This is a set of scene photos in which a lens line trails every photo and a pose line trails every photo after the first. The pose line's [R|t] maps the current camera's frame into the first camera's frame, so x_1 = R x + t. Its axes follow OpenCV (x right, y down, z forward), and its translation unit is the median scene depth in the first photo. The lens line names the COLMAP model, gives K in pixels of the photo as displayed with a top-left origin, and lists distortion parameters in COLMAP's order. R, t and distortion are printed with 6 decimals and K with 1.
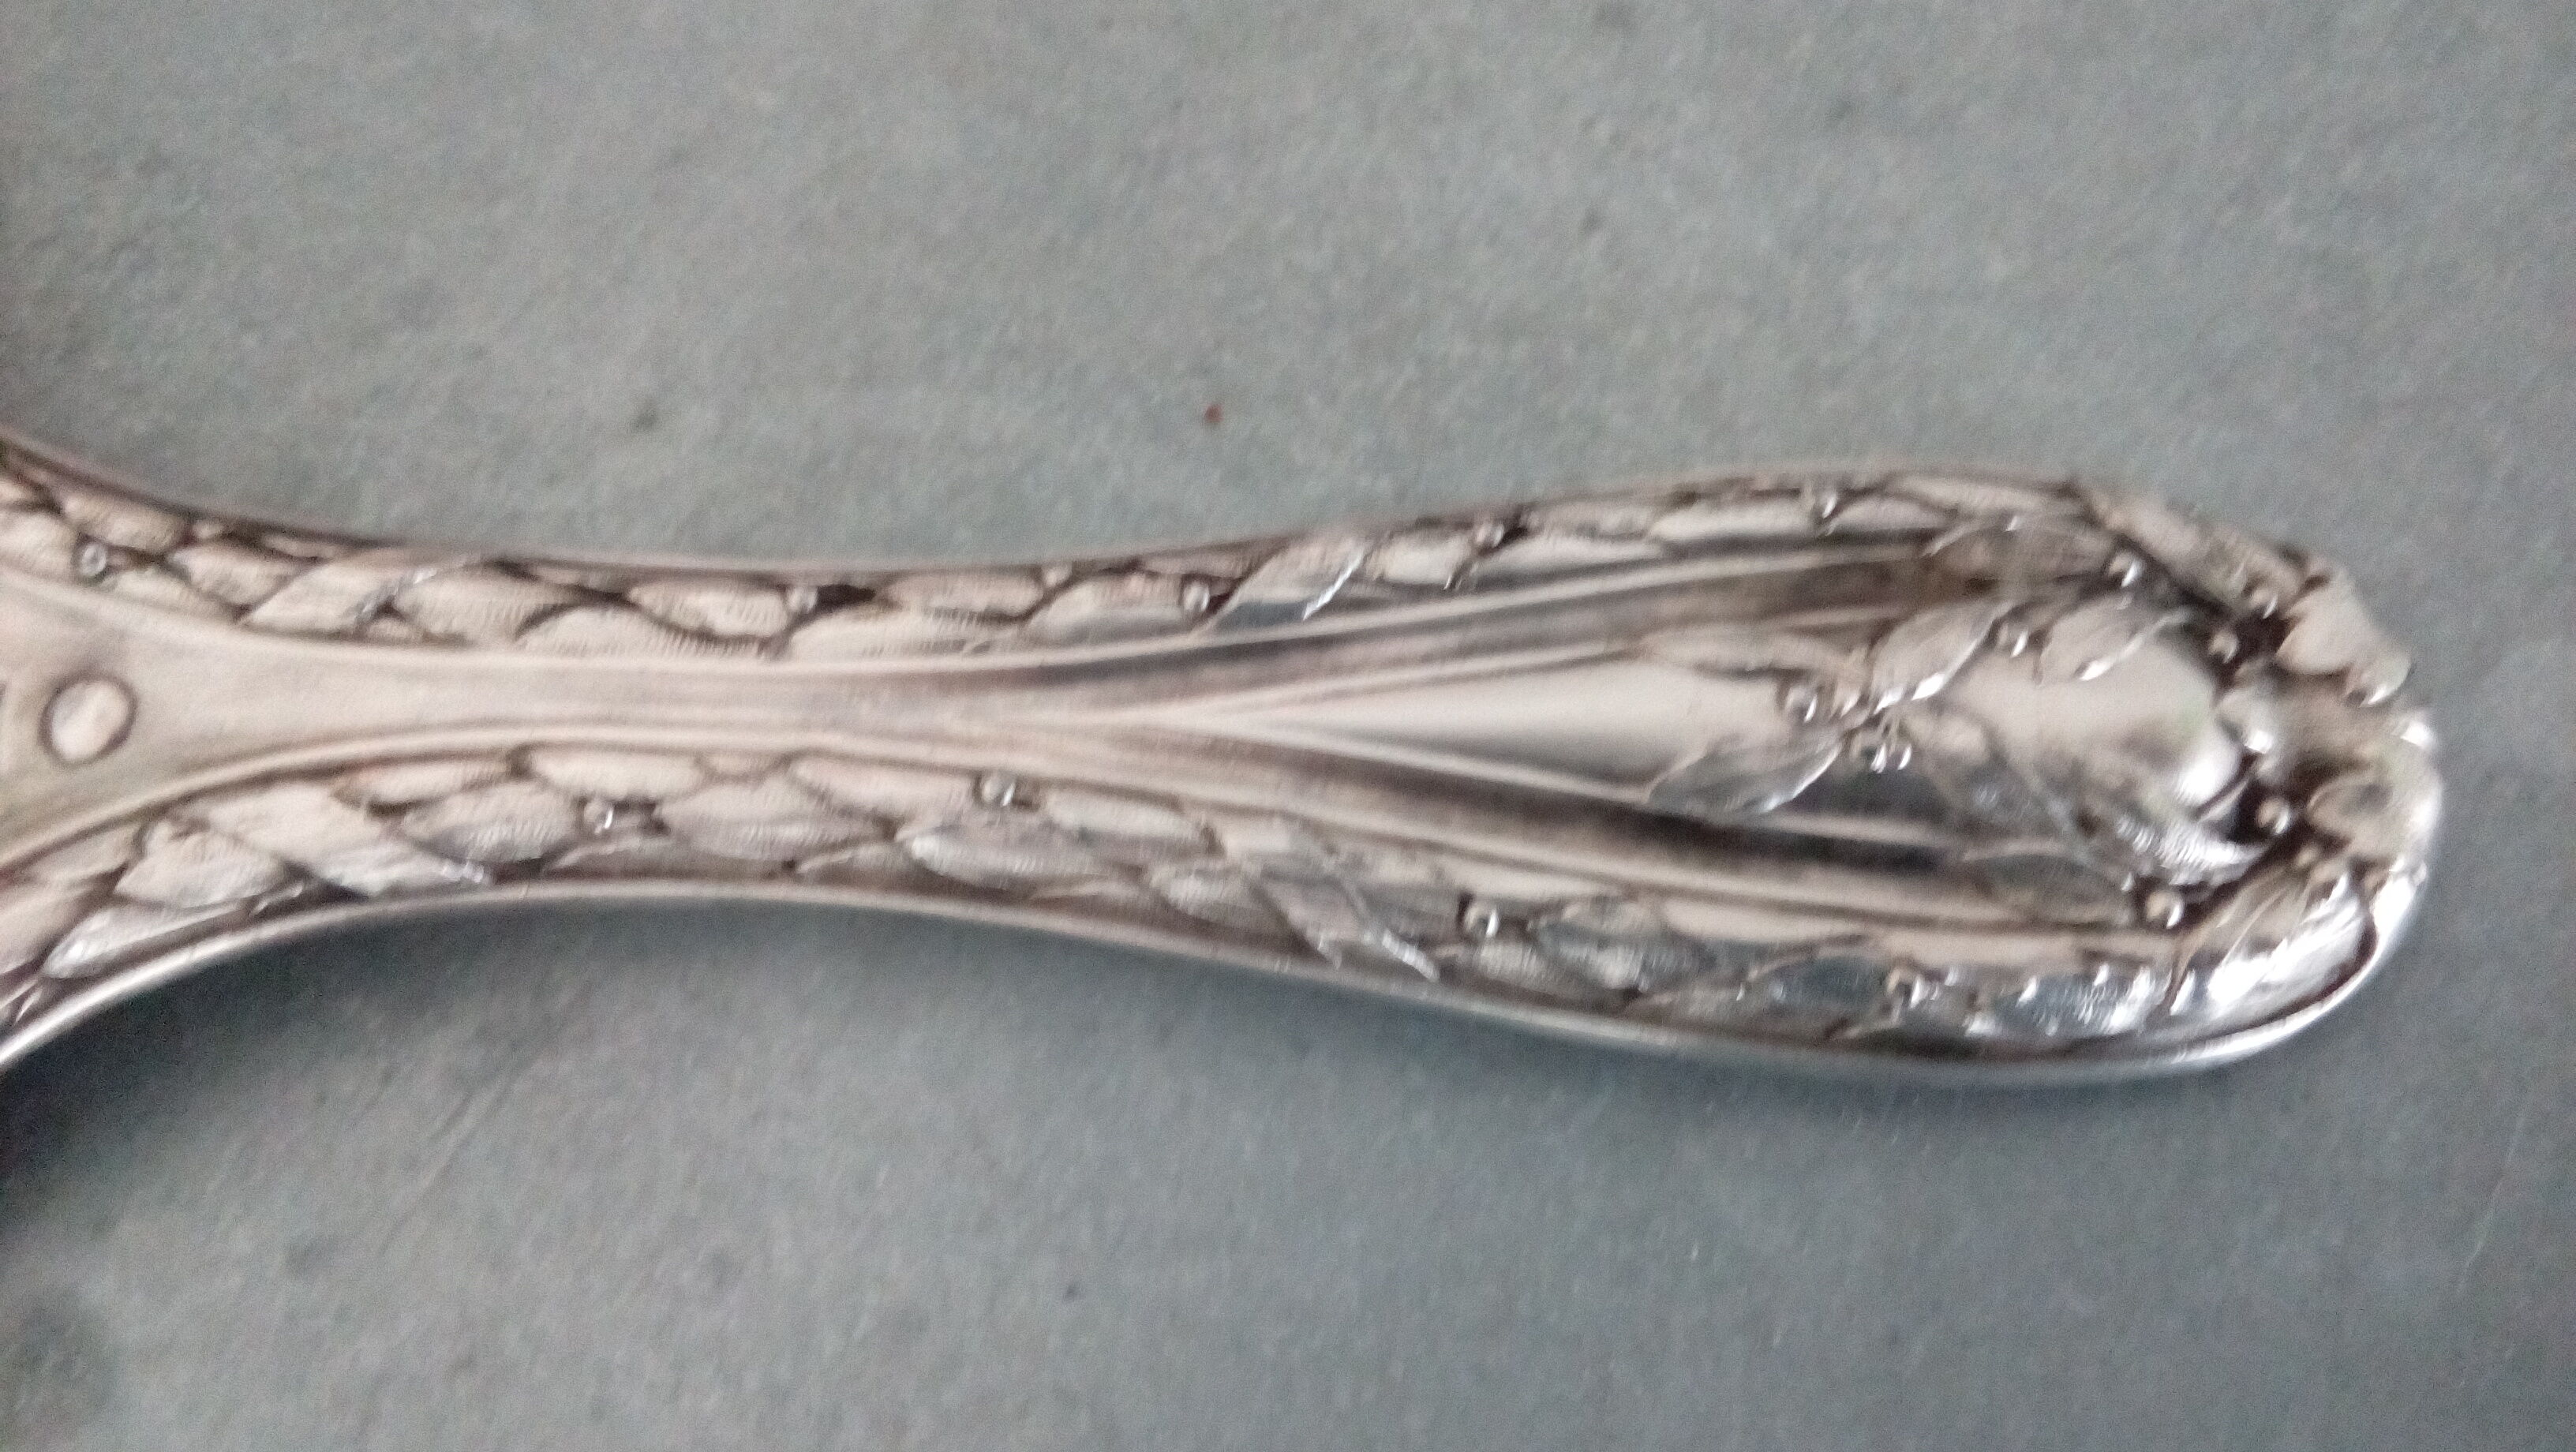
lens RADIAL K [[2034.1, 0, 1288.0], [0, 2034.1, 726.0], [0, 0, 1]] dist [0.149518, -0.265739]
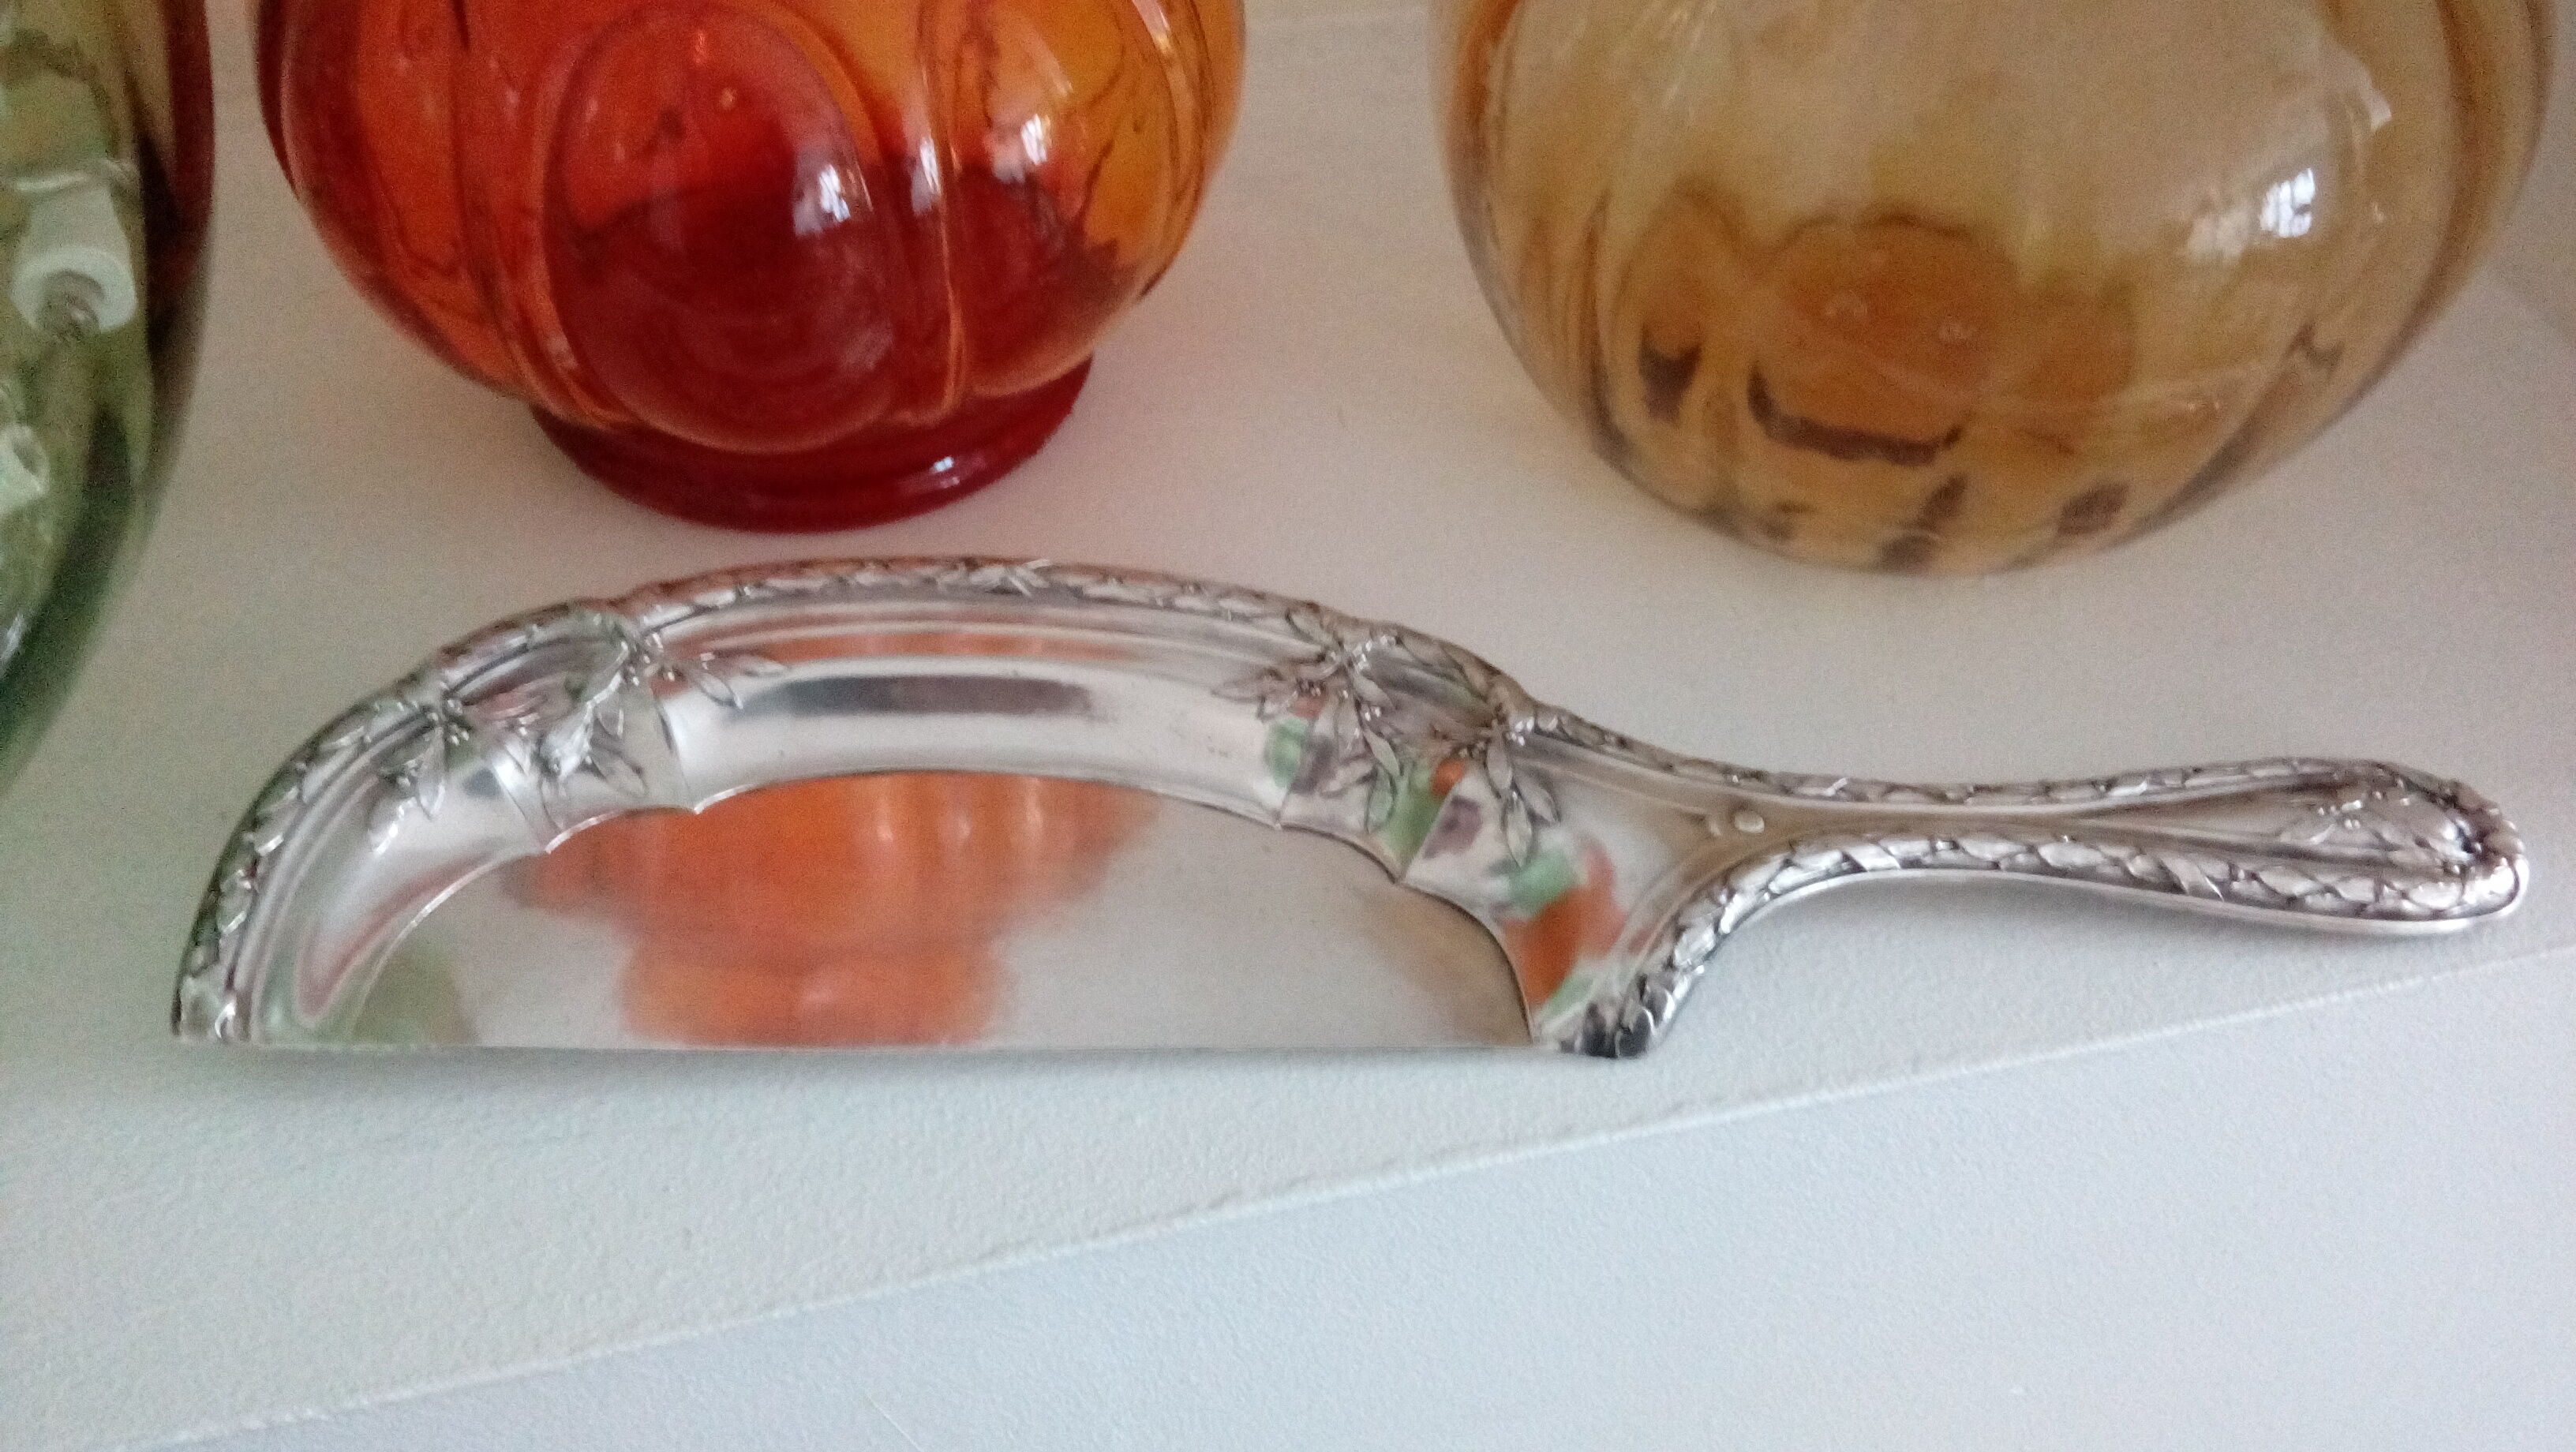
lens RADIAL K [[2034.1, 0, 1288.0], [0, 2034.1, 726.0], [0, 0, 1]] dist [0.149518, -0.265739]
pose [[0.995730, -0.004709, 0.092193, -1.382855], [0.047413, 0.882991, -0.466990, 1.109403], [-0.079207, 0.469367, 0.879444, -1.448607]]
